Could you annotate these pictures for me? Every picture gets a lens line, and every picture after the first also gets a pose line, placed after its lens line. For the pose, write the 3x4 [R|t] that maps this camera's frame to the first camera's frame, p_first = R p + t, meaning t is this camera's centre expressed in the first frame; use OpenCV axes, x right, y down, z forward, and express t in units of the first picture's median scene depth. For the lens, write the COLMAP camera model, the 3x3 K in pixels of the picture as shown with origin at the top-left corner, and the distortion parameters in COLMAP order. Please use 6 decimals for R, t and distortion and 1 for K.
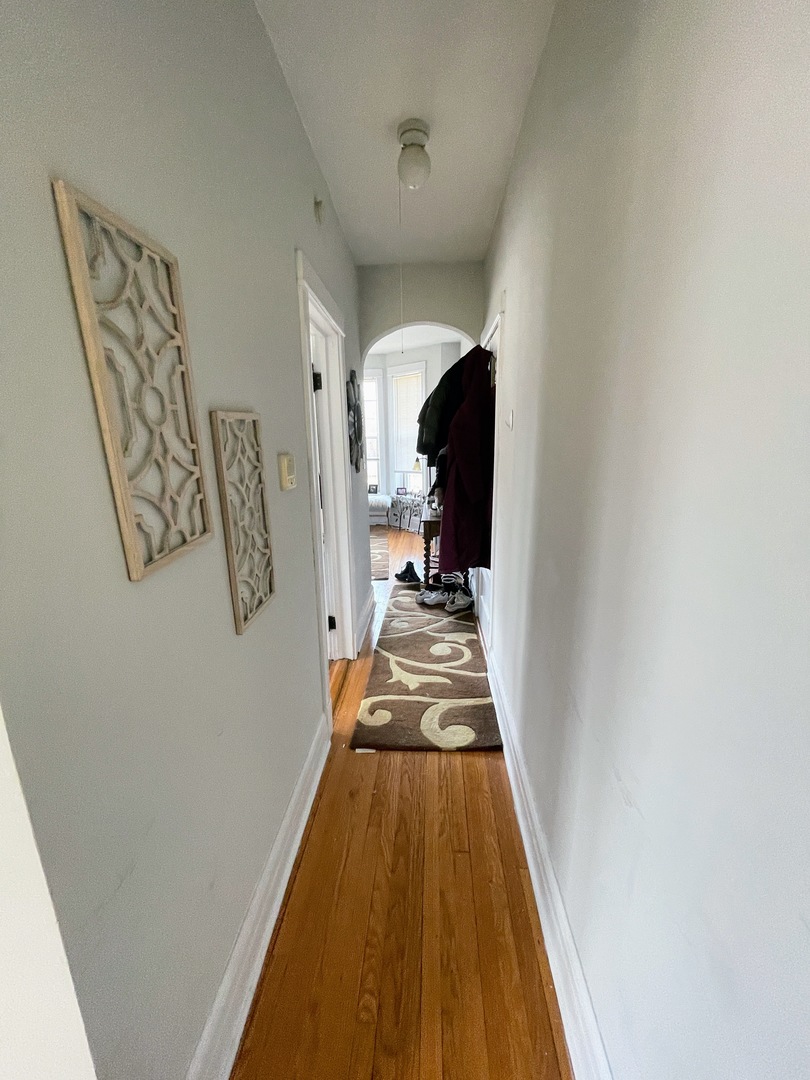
lens RADIAL K [[435.3, 0, 405.0], [0, 435.3, 540.0], [0, 0, 1]] dist [-0.002950, 0.000278]
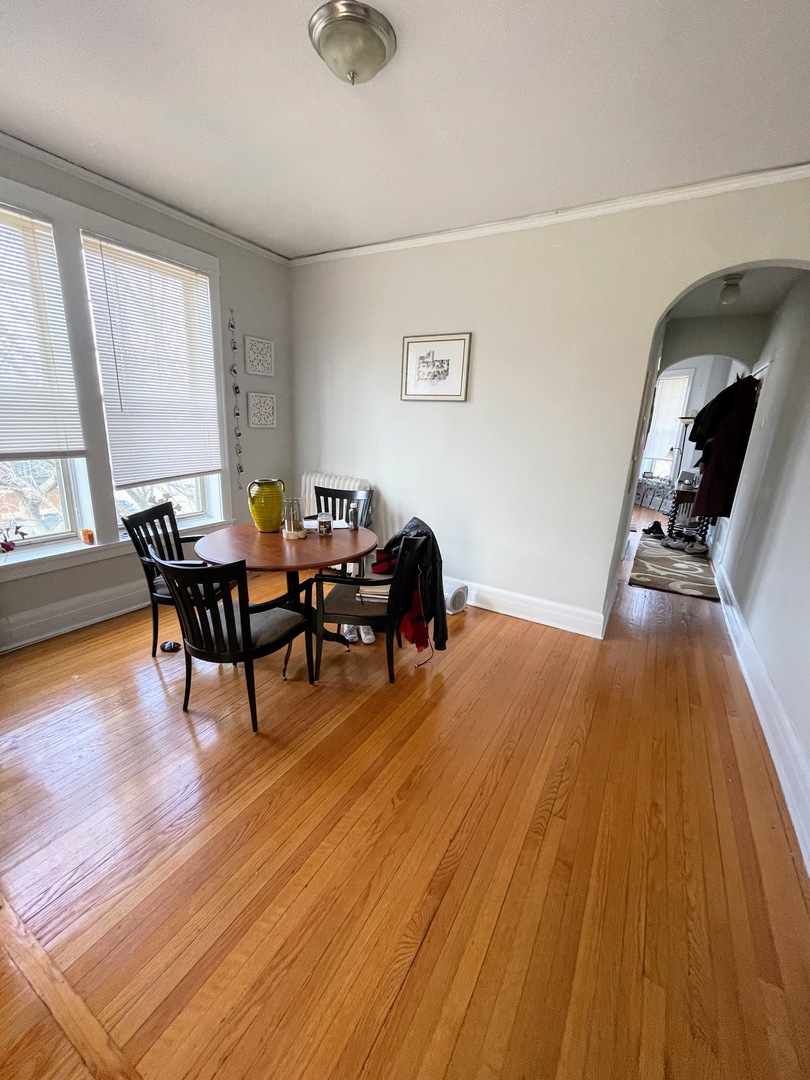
lens RADIAL K [[435.3, 0, 405.0], [0, 435.3, 540.0], [0, 0, 1]] dist [-0.002950, 0.000278]
pose [[0.890169, 0.172202, -0.421837, -0.157270], [-0.158735, 0.985035, 0.067145, 0.207514], [0.427086, 0.007190, 0.904182, -0.843642]]
